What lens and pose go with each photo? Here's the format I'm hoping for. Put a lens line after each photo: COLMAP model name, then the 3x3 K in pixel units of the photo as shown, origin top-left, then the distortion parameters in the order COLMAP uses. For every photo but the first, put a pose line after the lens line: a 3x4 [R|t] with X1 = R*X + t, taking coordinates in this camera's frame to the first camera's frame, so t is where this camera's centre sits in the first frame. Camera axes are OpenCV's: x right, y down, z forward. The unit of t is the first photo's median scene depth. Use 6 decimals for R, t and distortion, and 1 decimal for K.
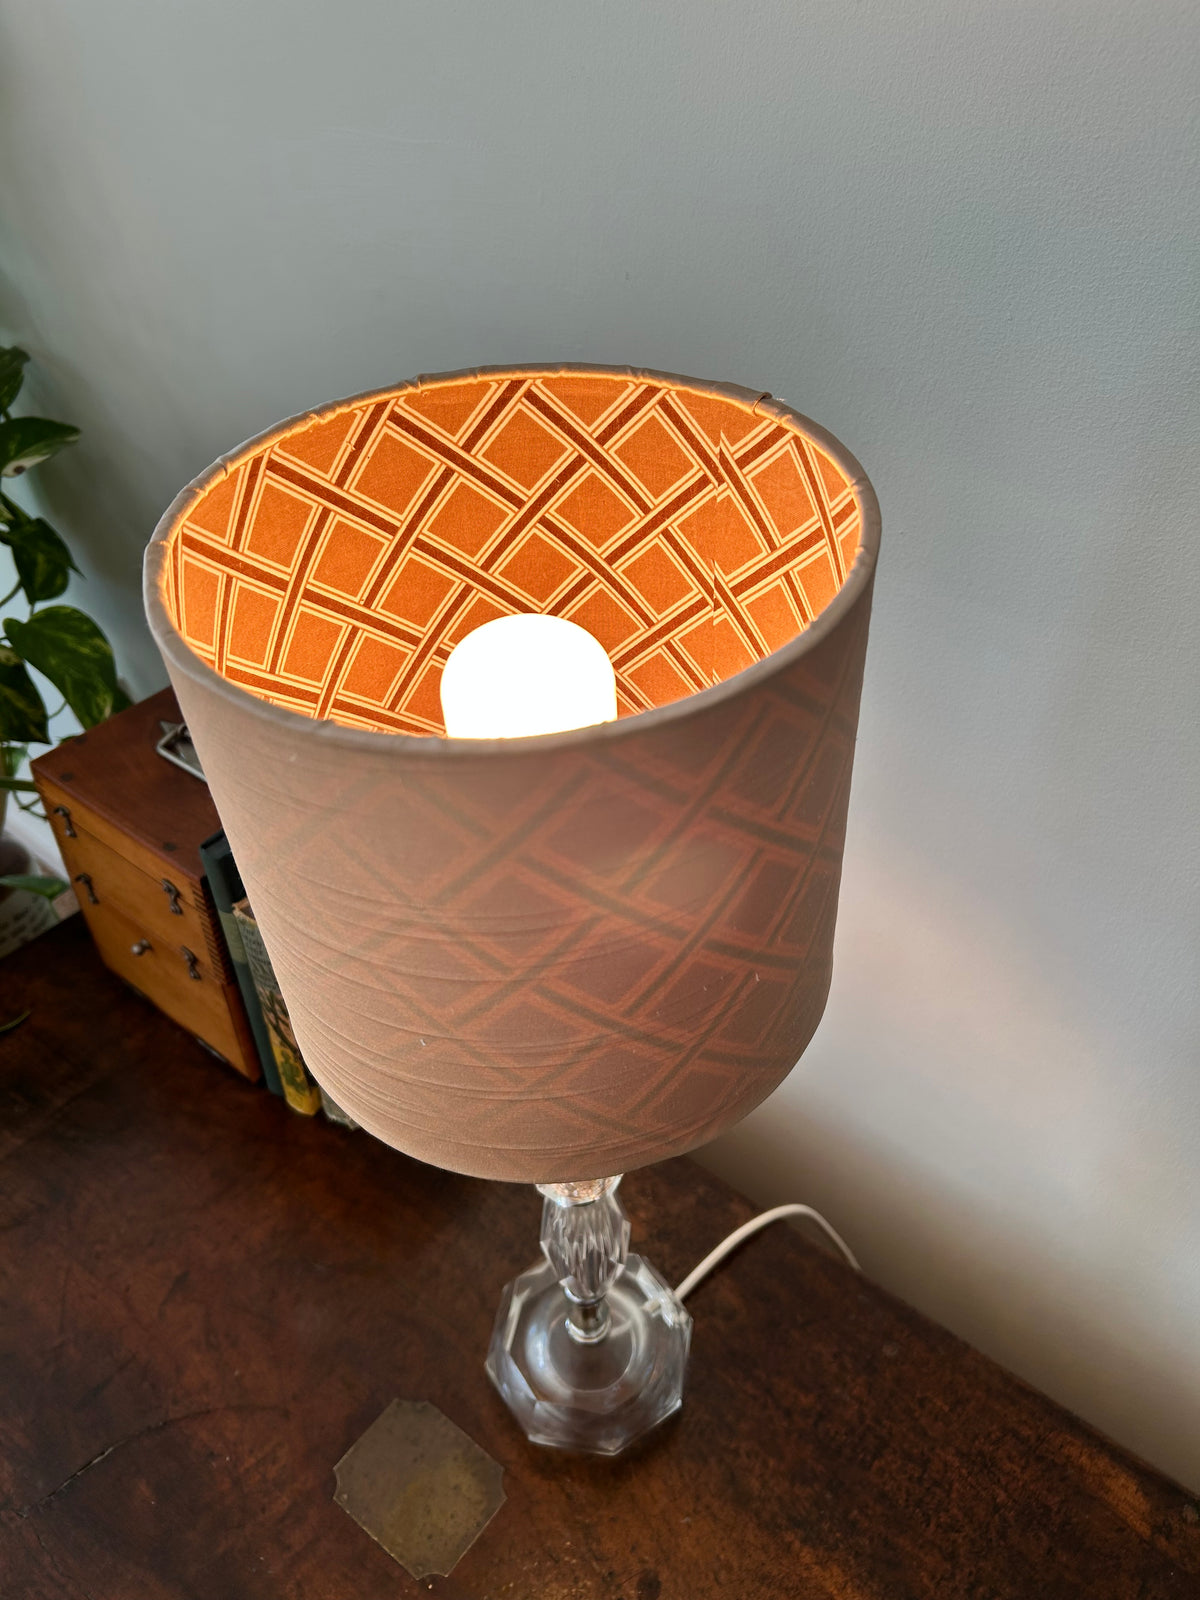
lens RADIAL K [[1195.9, 0, 603.4], [0, 1195.9, 794.0], [0, 0, 1]] dist [0.020085, -0.045463]
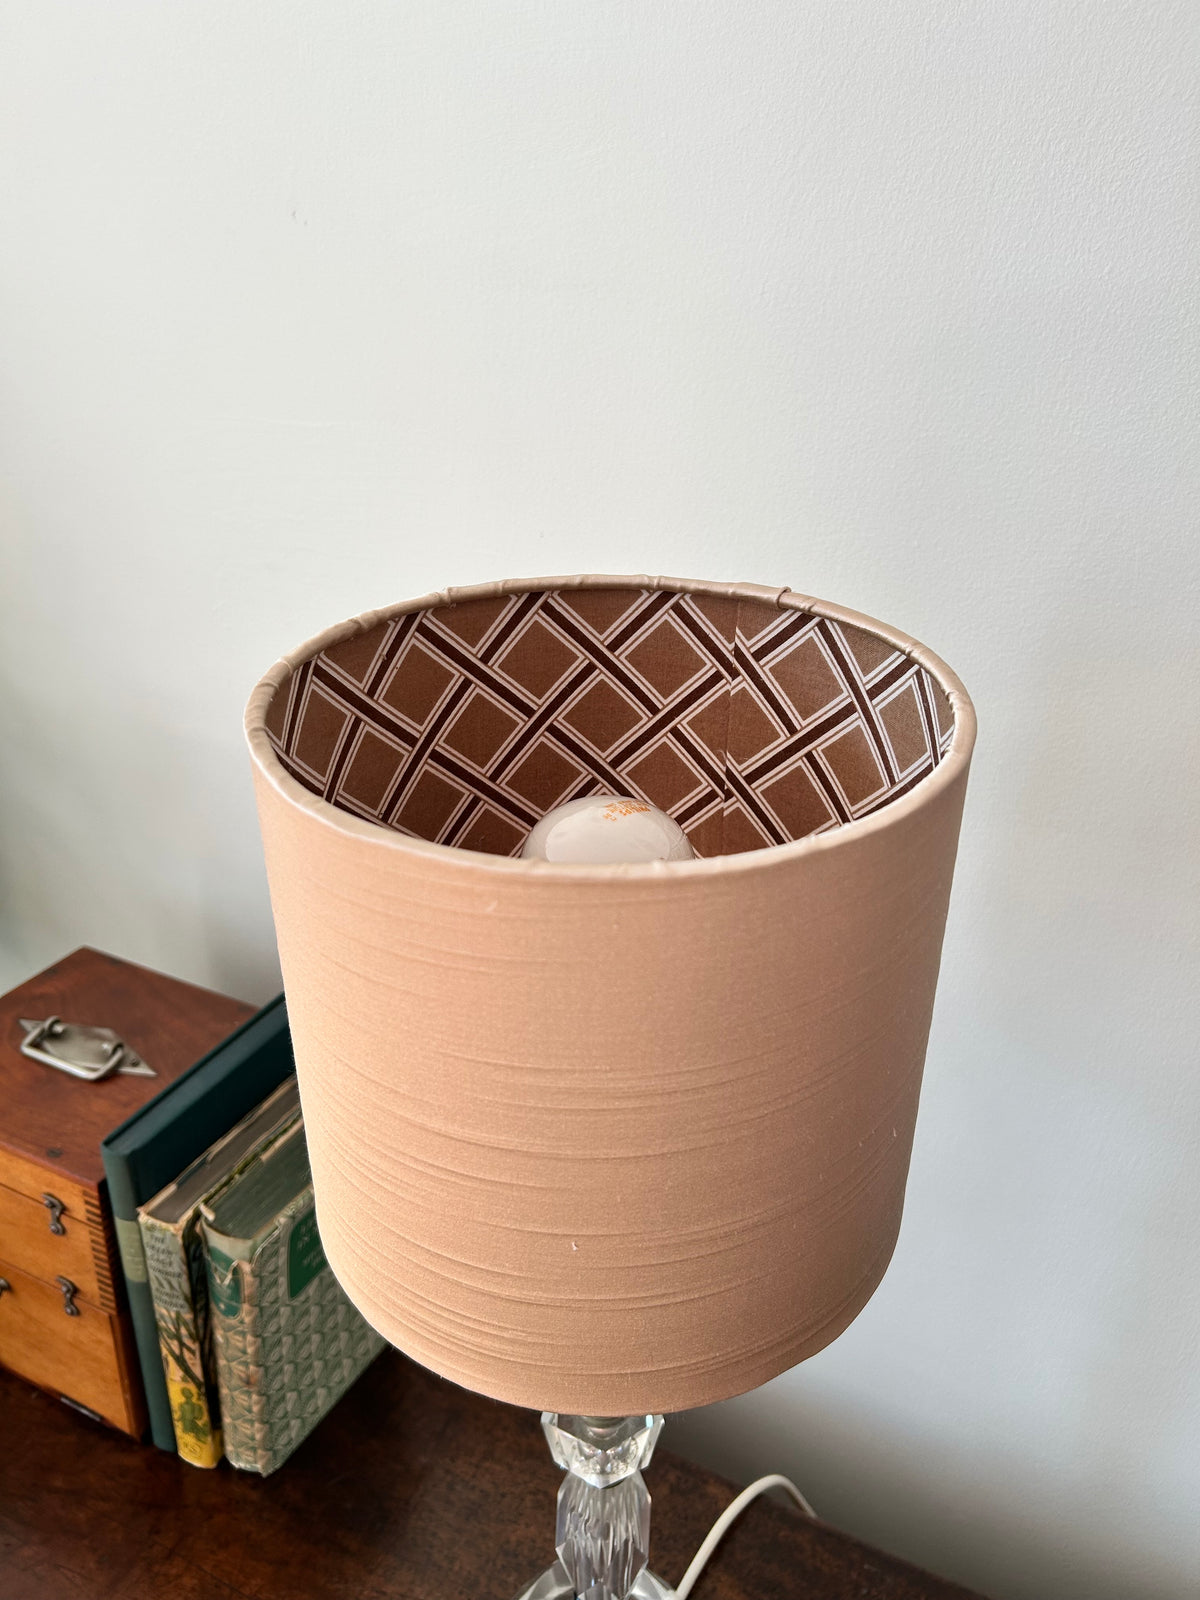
lens RADIAL K [[1195.9, 0, 602.4], [0, 1195.9, 801.2], [0, 0, 1]] dist [0.020085, -0.045463]
pose [[0.975017, -0.064464, 0.212572, -0.230652], [0.114435, 0.965974, -0.231946, 0.073643], [-0.190387, 0.250477, 0.949218, 0.039844]]
